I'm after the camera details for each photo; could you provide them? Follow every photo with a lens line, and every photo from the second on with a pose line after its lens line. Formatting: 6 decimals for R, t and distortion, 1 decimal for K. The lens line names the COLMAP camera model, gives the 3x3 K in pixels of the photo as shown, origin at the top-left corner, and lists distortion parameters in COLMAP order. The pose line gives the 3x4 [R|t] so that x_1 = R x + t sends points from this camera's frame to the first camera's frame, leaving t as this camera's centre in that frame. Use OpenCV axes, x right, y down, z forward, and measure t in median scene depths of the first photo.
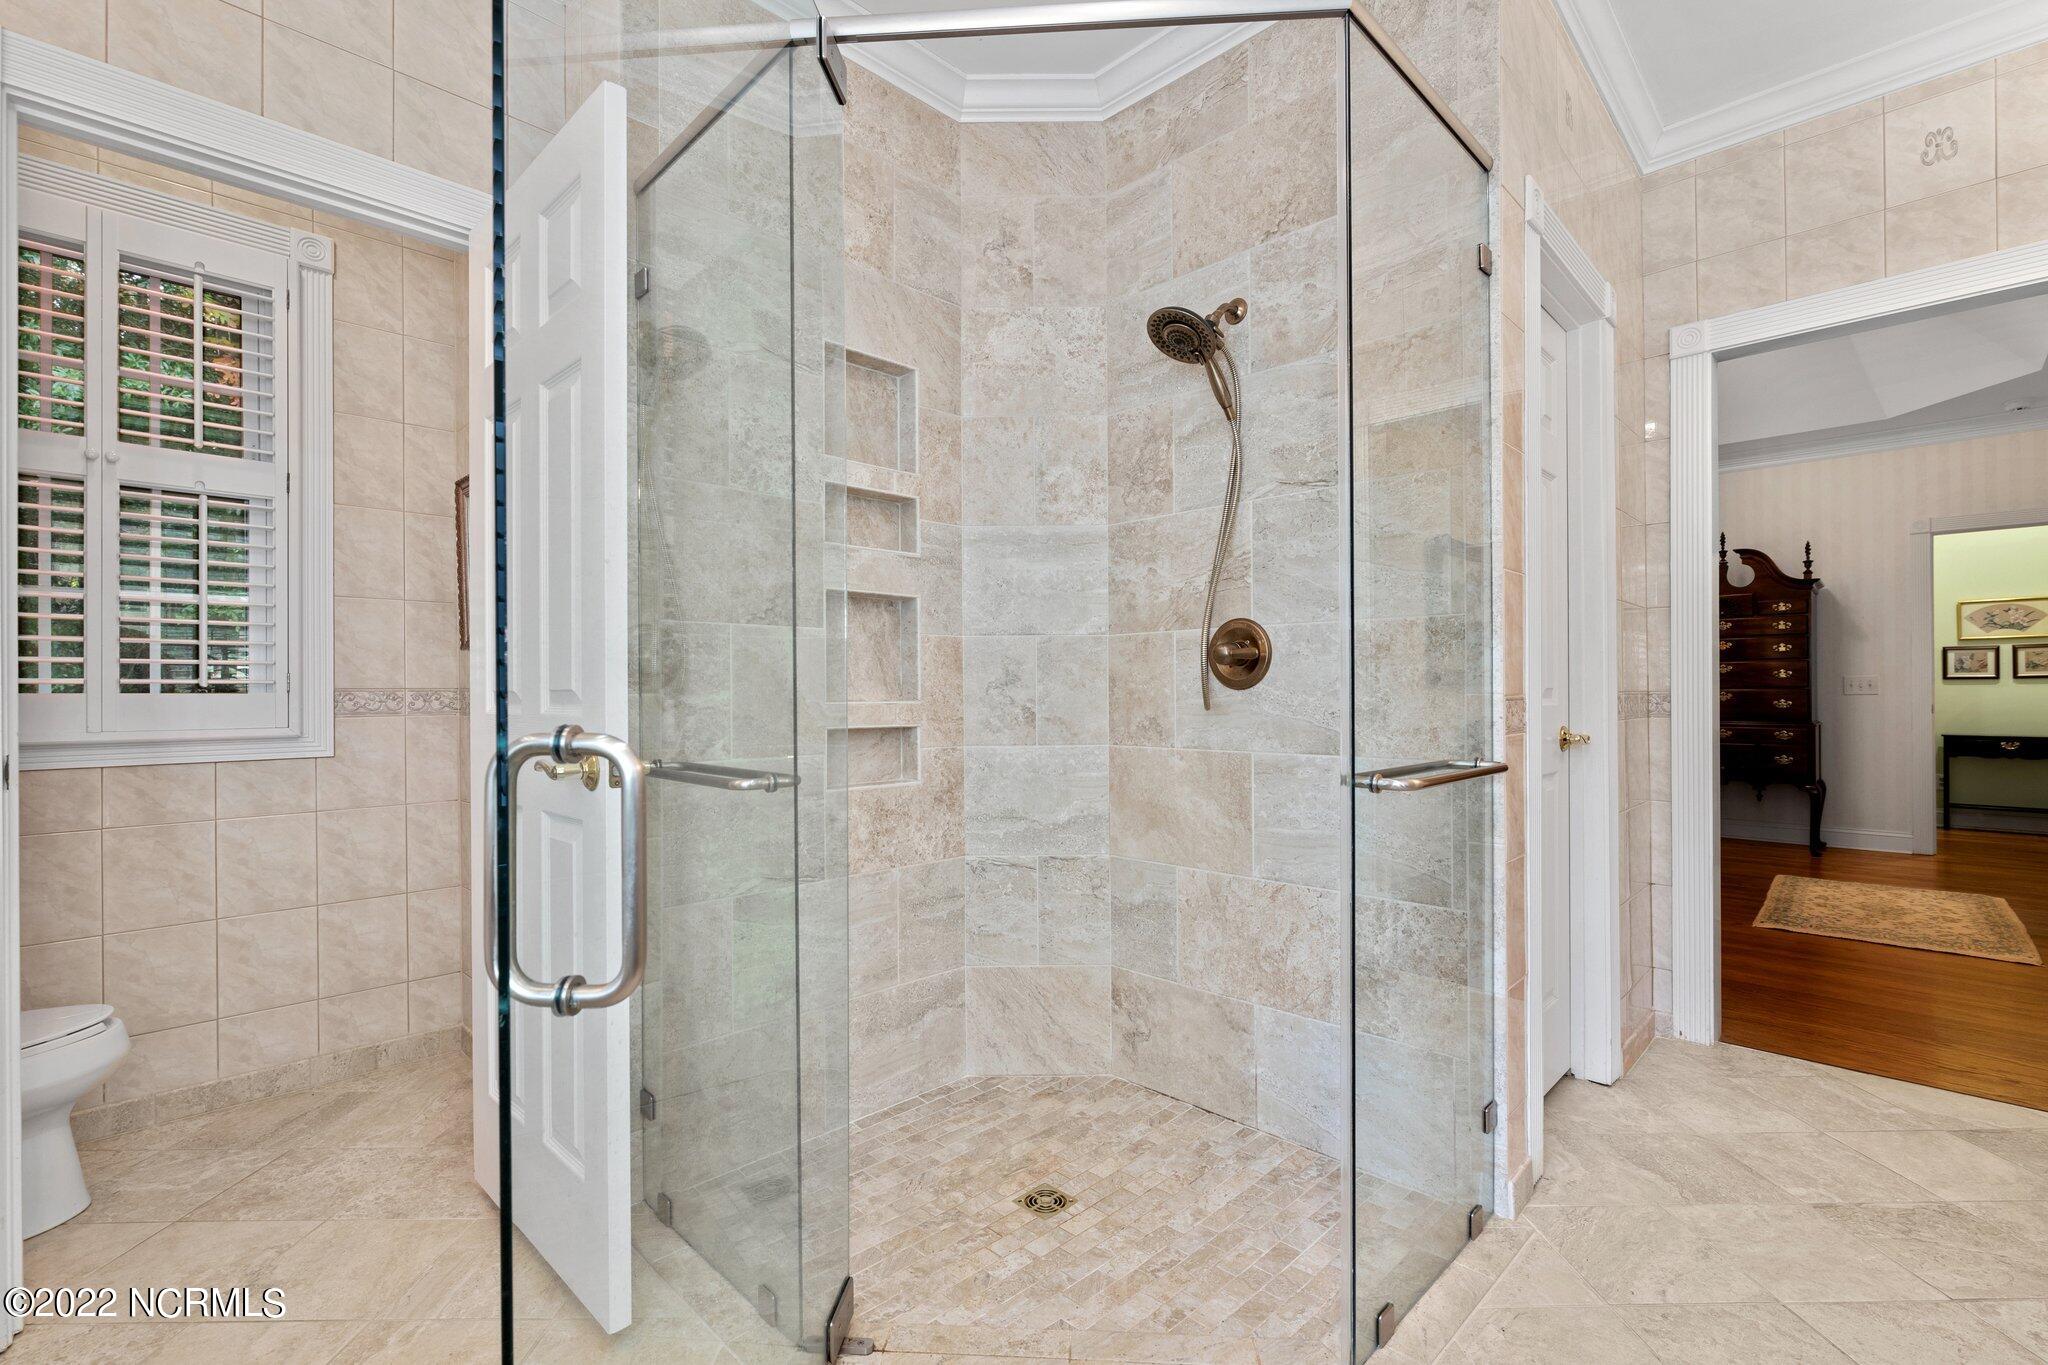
lens RADIAL K [[947.9, 0, 973.2], [0, 947.9, 671.1], [0, 0, 1]] dist [0.005517, -0.001174]
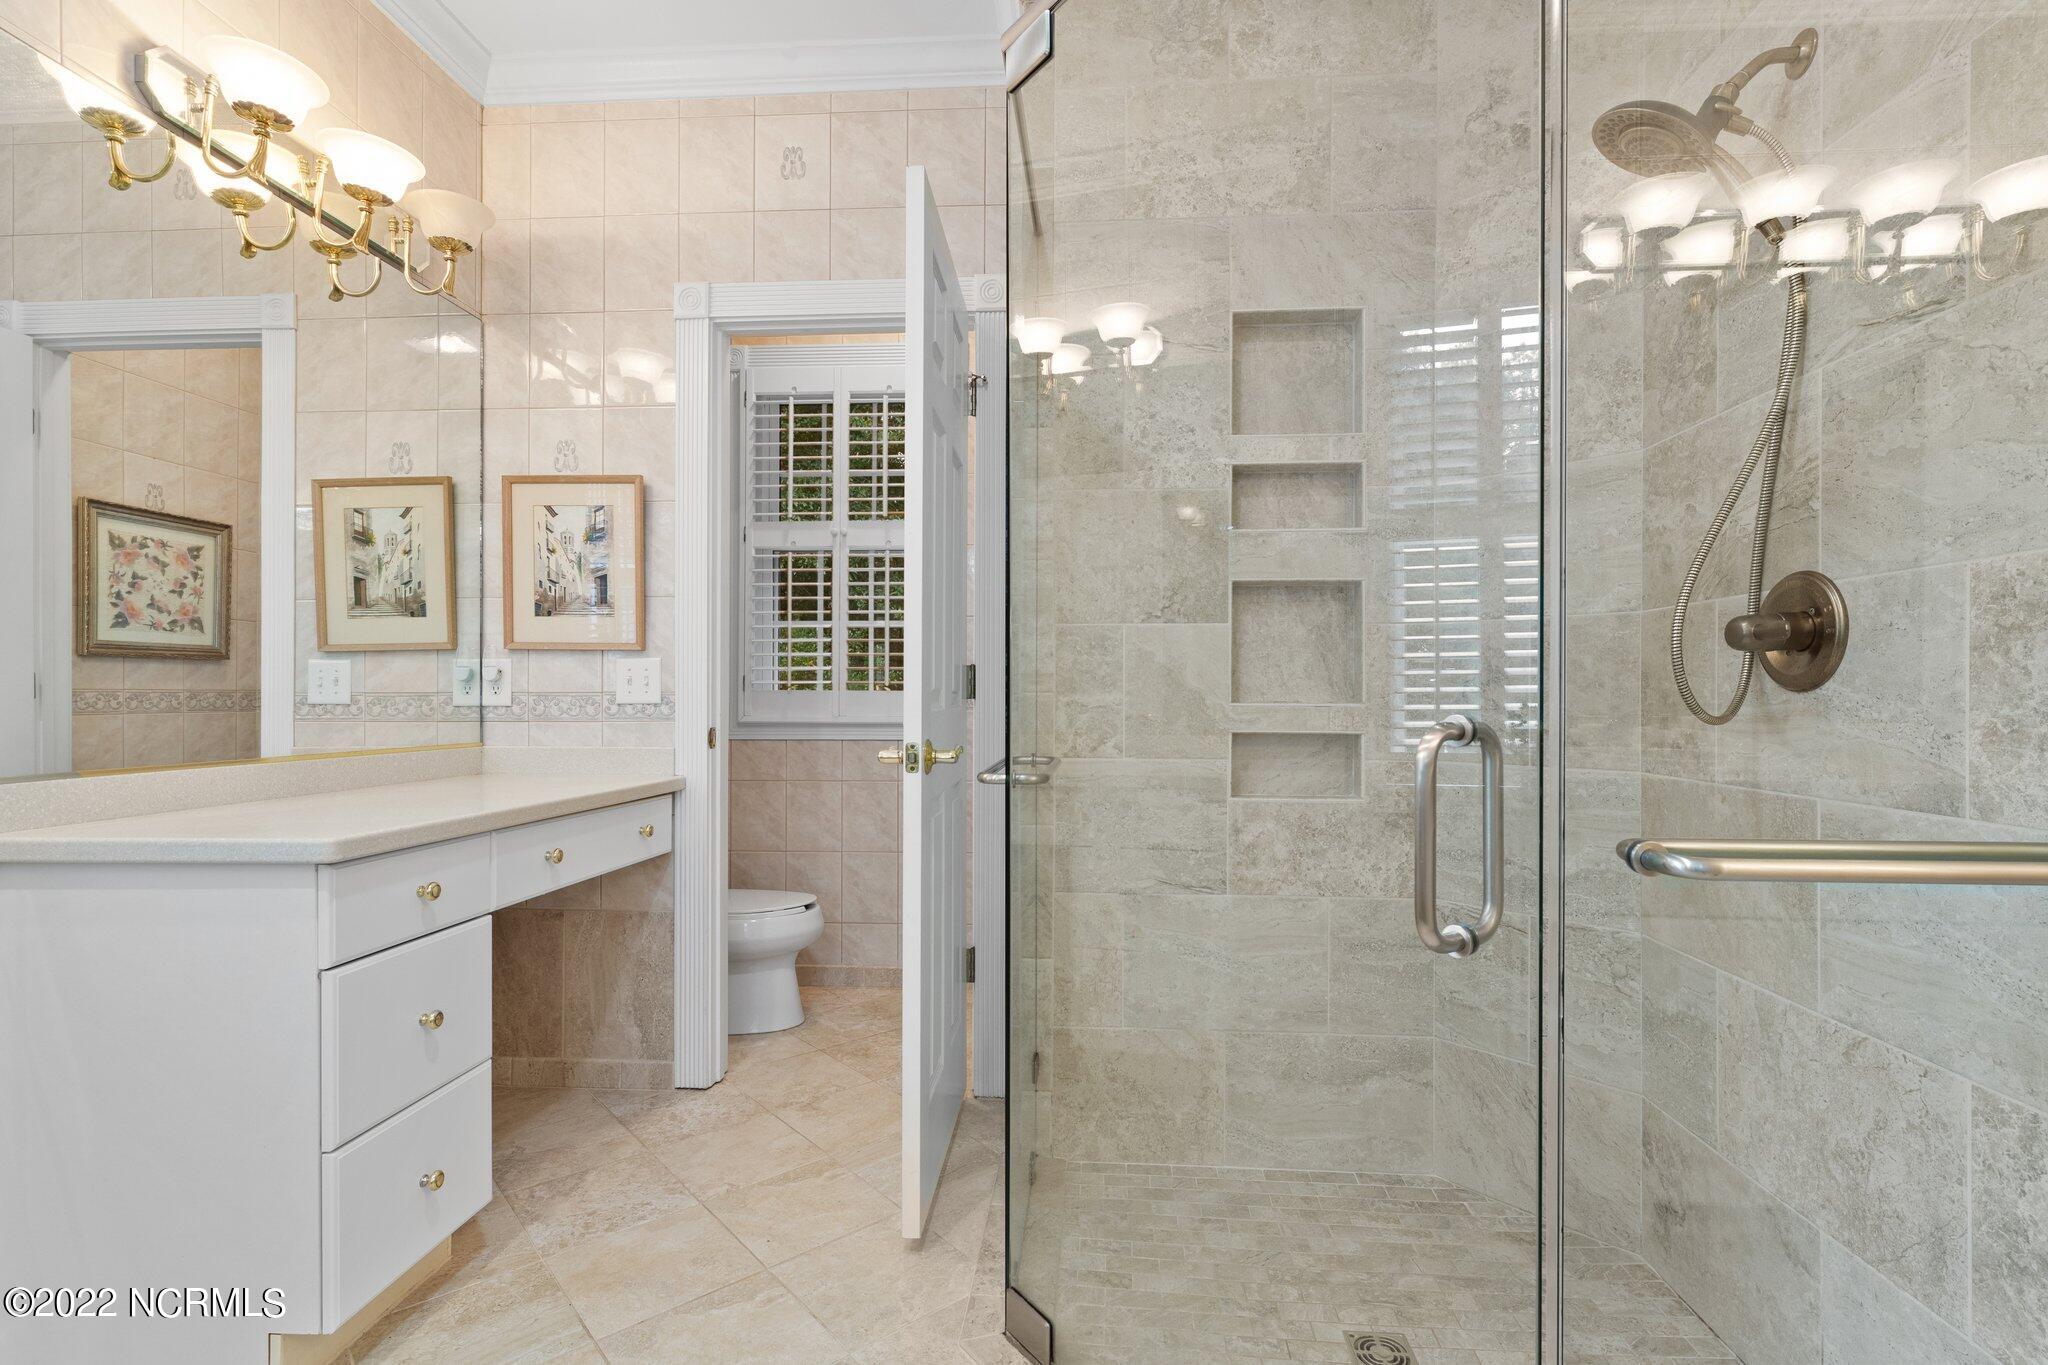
lens RADIAL K [[947.9, 0, 1020.4], [0, 947.9, 678.9], [0, 0, 1]] dist [0.005517, -0.001174]
pose [[0.654720, -0.005449, -0.755852, 0.392283], [0.009748, 0.999952, 0.001236, 0.005647], [0.755808, -0.008177, 0.654742, 0.230747]]
